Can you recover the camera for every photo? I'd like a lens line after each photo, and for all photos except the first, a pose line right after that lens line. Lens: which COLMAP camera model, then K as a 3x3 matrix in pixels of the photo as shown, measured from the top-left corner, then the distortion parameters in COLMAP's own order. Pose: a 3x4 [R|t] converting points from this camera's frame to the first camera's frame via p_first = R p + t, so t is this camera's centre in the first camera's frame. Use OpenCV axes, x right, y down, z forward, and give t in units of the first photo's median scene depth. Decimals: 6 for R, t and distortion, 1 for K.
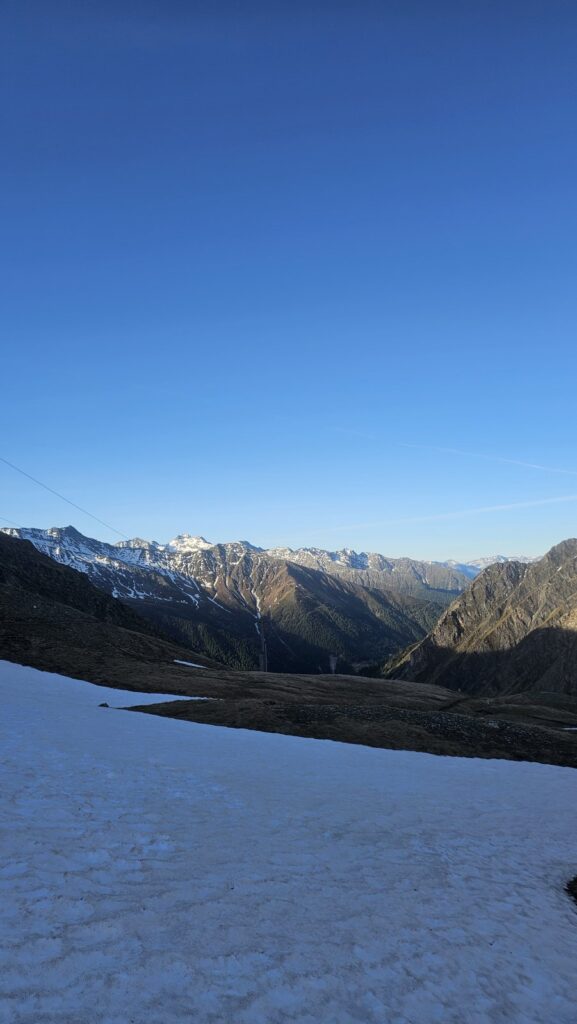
lens RADIAL K [[728.3, 0, 282.9], [0, 728.3, 511.5], [0, 0, 1]] dist [0.087120, -0.038095]
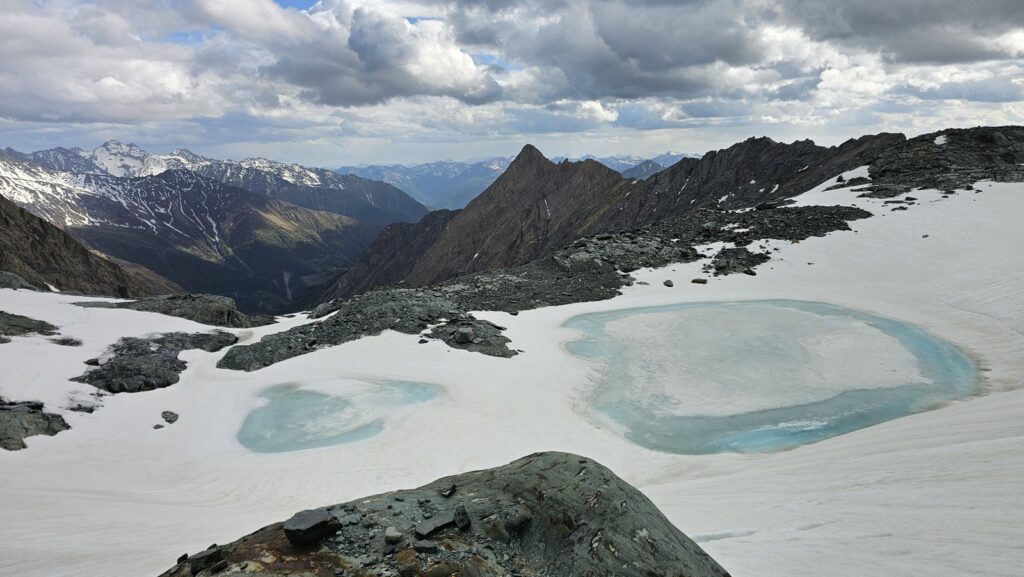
lens RADIAL K [[728.3, 0, 520.9], [0, 728.3, 294.3], [0, 0, 1]] dist [0.087120, -0.038095]
pose [[0.928542, -0.047117, 0.368225, -0.018278], [-0.046784, 0.969152, 0.241983, -0.071986], [-0.368268, -0.241919, 0.897694, -0.233232]]
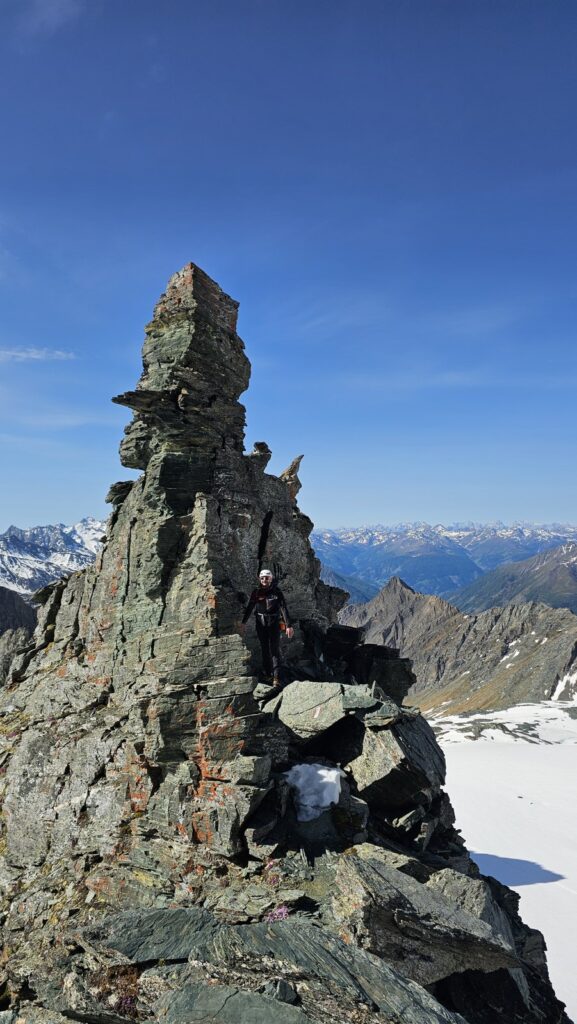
lens RADIAL K [[728.3, 0, 290.1], [0, 728.3, 521.2], [0, 0, 1]] dist [0.087120, -0.038095]
pose [[0.985993, 0.038190, 0.162353, -0.024046], [-0.050052, 0.996317, 0.069615, -0.119979], [-0.159097, -0.076766, 0.984274, -0.342595]]
